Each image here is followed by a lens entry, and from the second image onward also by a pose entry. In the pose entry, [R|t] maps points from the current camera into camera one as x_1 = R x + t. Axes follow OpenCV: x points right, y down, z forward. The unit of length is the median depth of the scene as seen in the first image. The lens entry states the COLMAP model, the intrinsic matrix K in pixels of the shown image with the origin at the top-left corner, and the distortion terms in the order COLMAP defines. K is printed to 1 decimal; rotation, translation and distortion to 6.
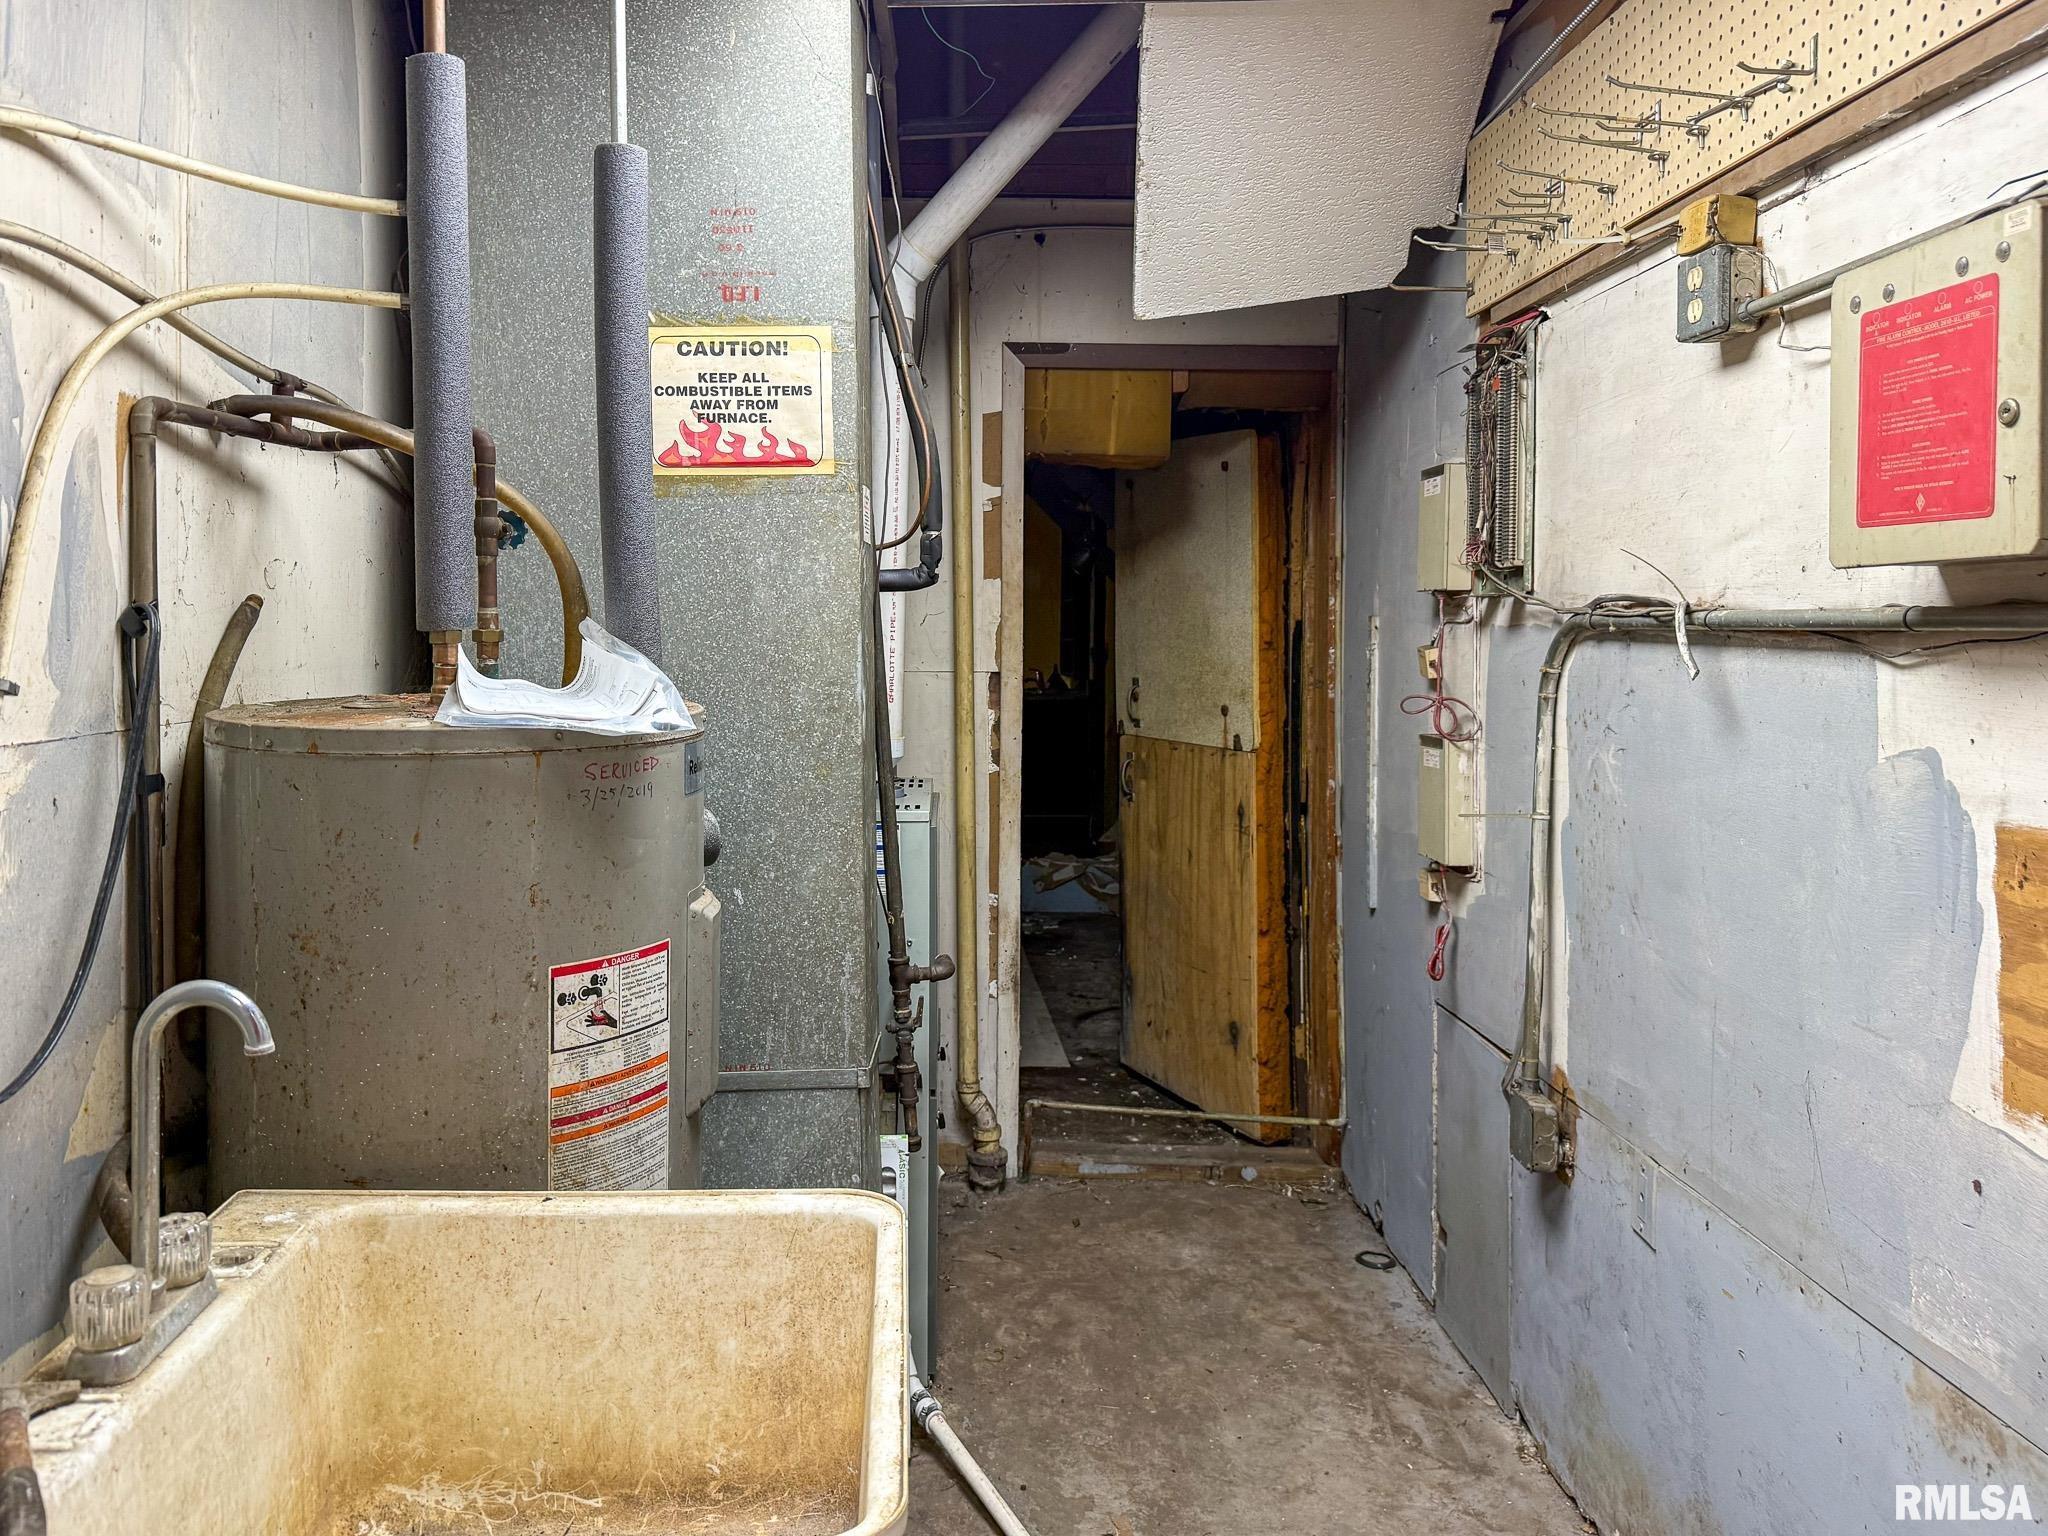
lens RADIAL K [[1458.4, 0, 1022.6], [0, 1458.4, 767.2], [0, 0, 1]] dist [0.047251, -0.002601]
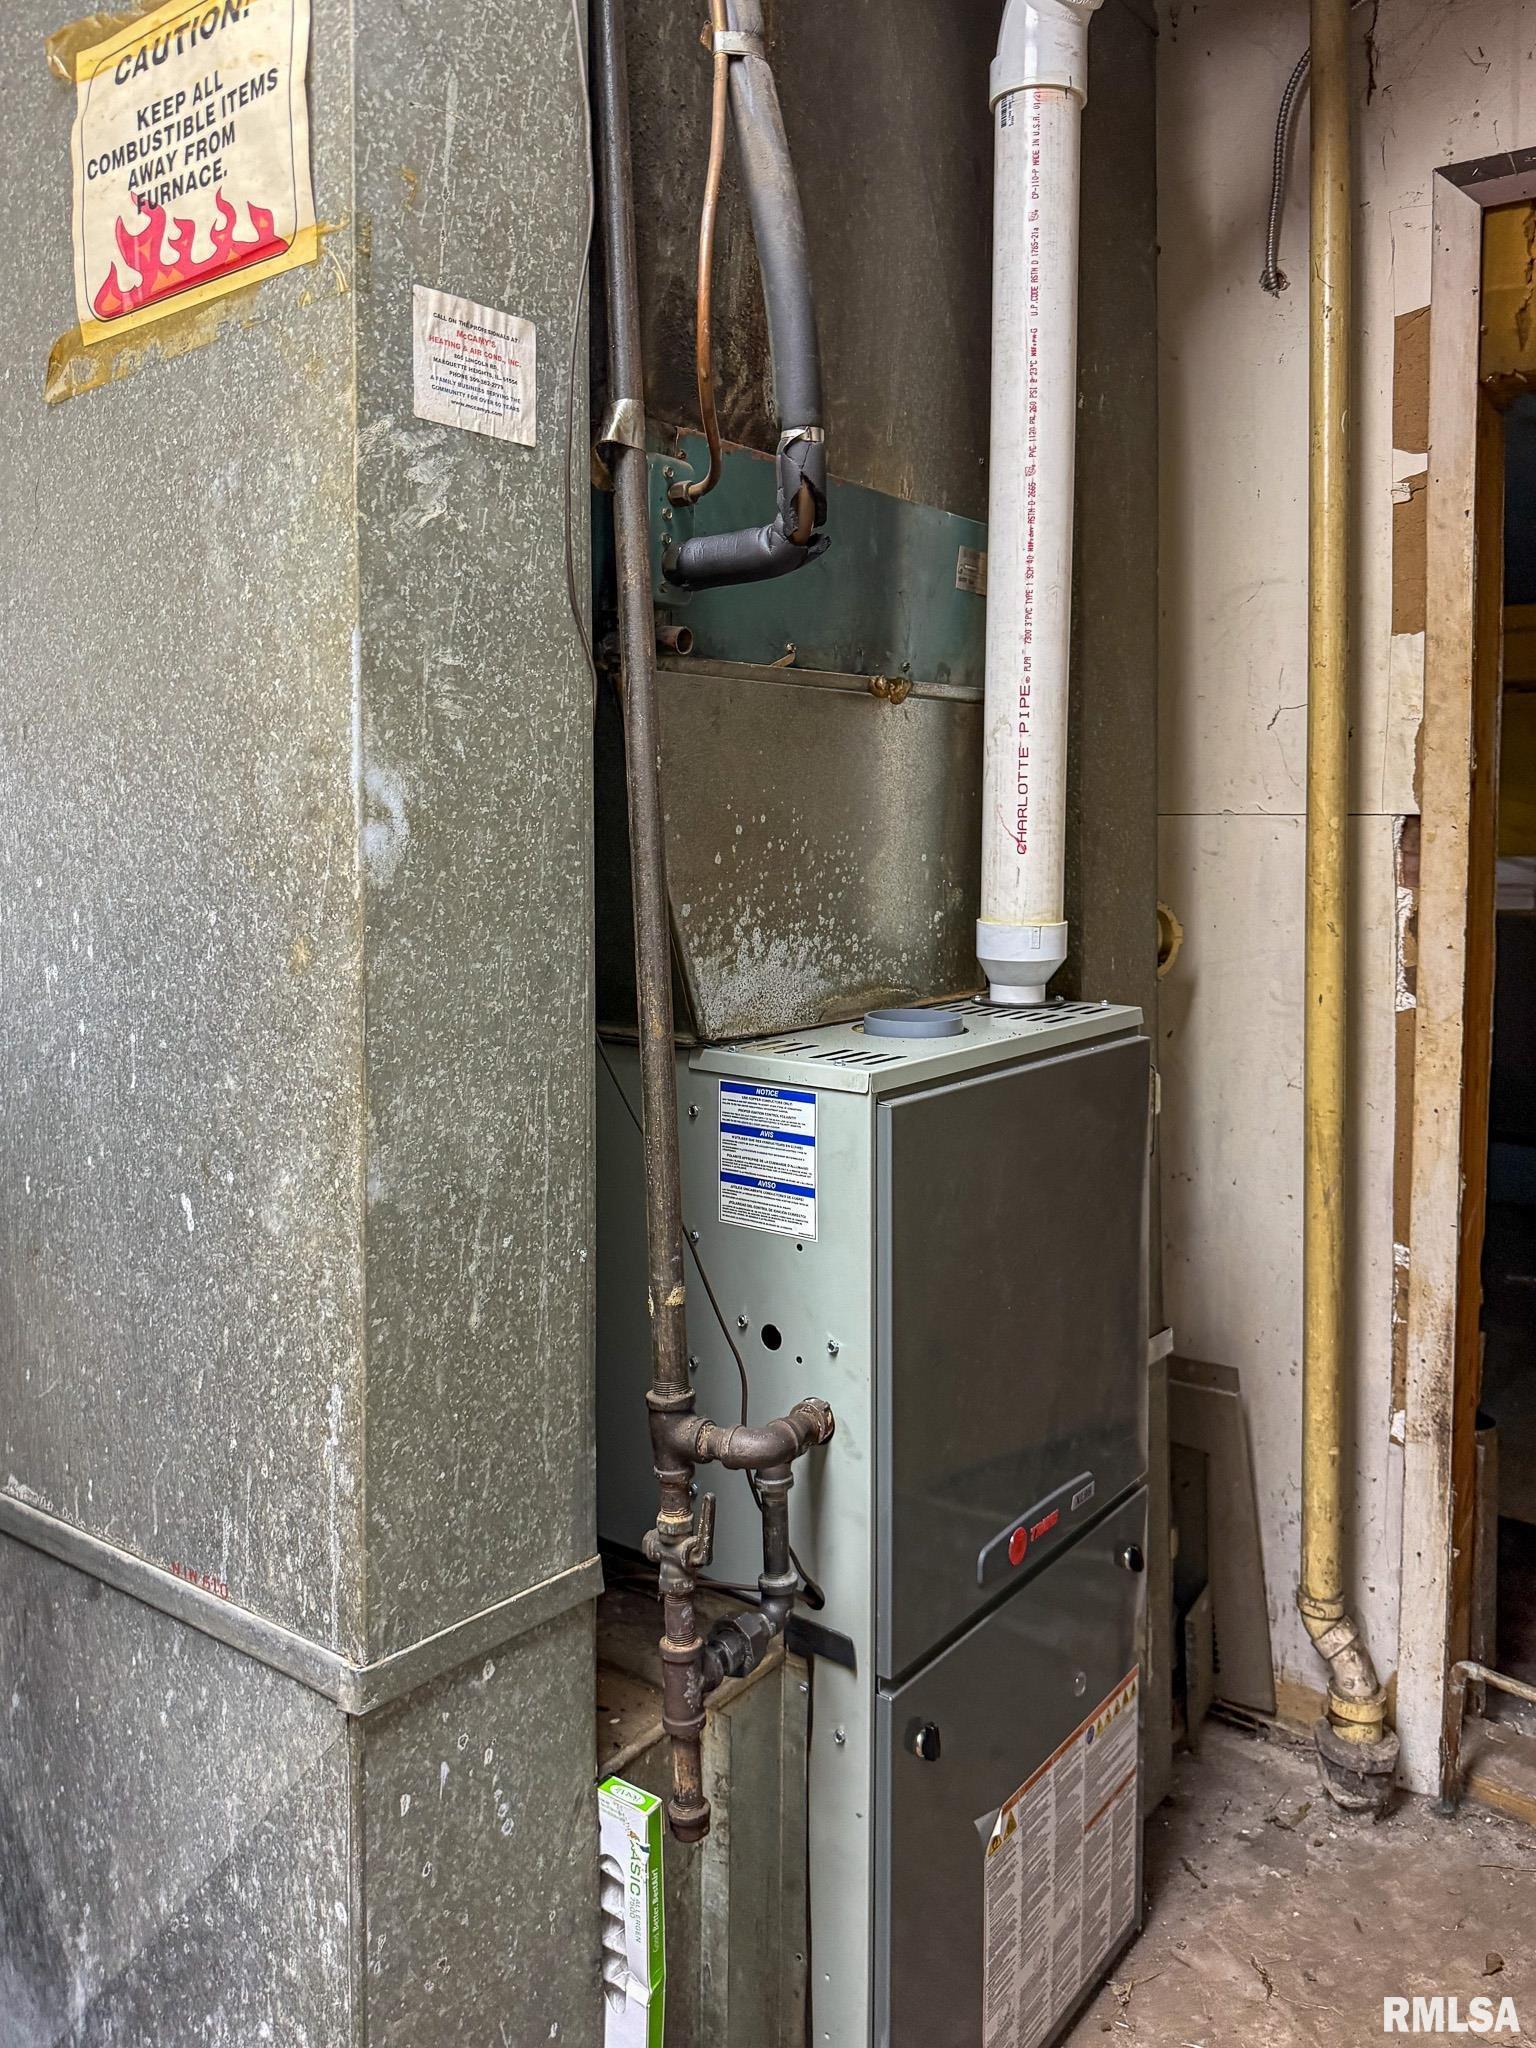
lens RADIAL K [[1578.7, 0, 758.0], [0, 1578.7, 918.4], [0, 0, 1]] dist [-0.012754, -0.013484]
pose [[0.773112, 0.040053, -0.633004, 0.269557], [-0.063868, 0.997848, -0.014866, -0.010332], [0.631046, 0.051921, 0.774006, 0.740130]]
